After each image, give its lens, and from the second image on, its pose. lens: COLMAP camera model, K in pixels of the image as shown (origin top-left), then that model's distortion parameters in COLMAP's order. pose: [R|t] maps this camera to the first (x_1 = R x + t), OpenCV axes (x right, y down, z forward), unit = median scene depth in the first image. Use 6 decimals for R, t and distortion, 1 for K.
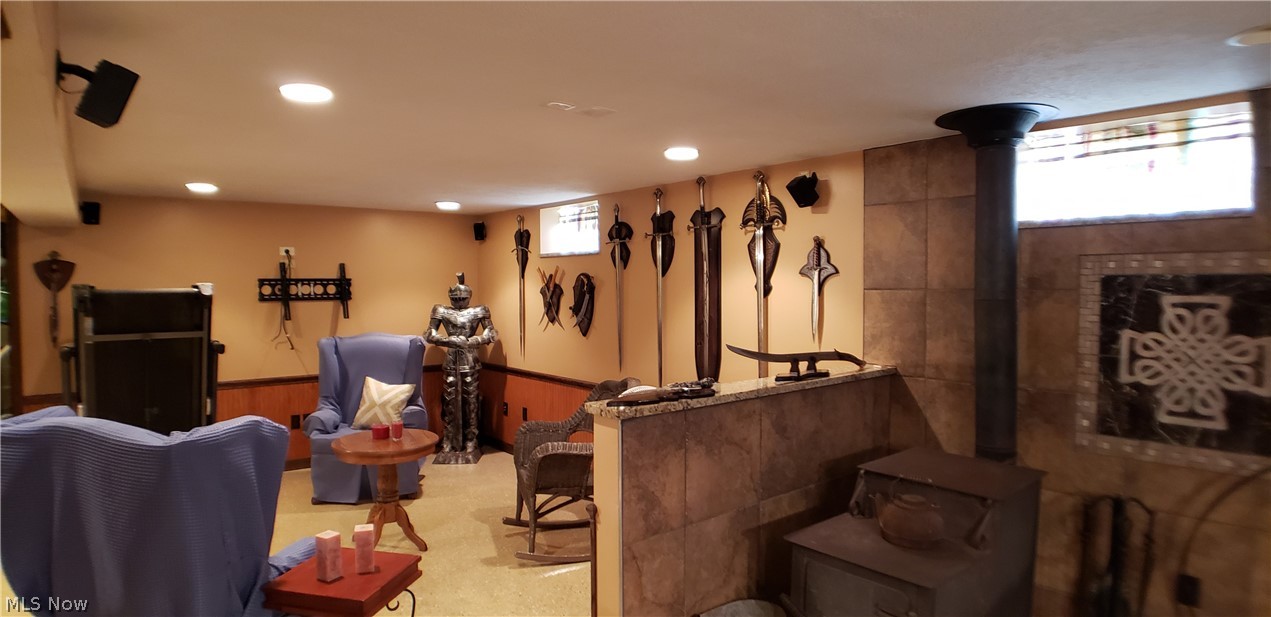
lens RADIAL K [[681.4, 0, 637.0], [0, 681.4, 267.1], [0, 0, 1]] dist [0.094102, -0.000022]
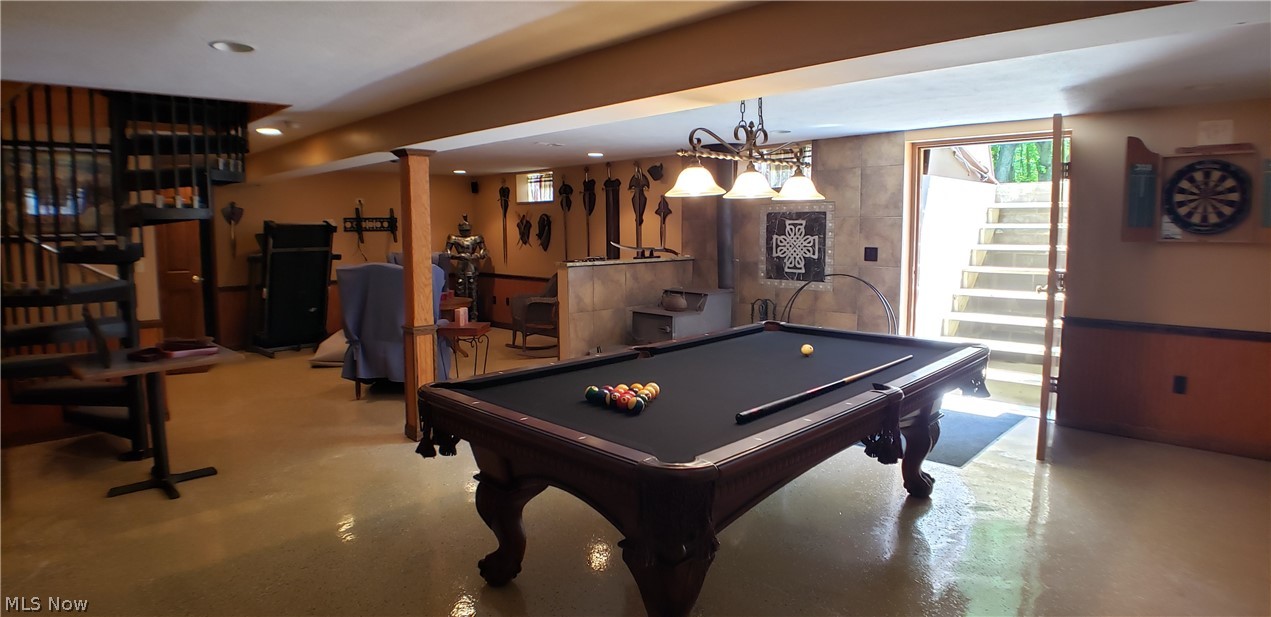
lens RADIAL K [[681.4, 0, 637.0], [0, 681.4, 267.1], [0, 0, 1]] dist [0.094102, -0.000022]
pose [[0.996641, -0.012270, 0.080969, 0.013383], [0.005376, 0.996382, 0.084821, -0.002225], [-0.081716, -0.084101, 0.993101, -0.766394]]
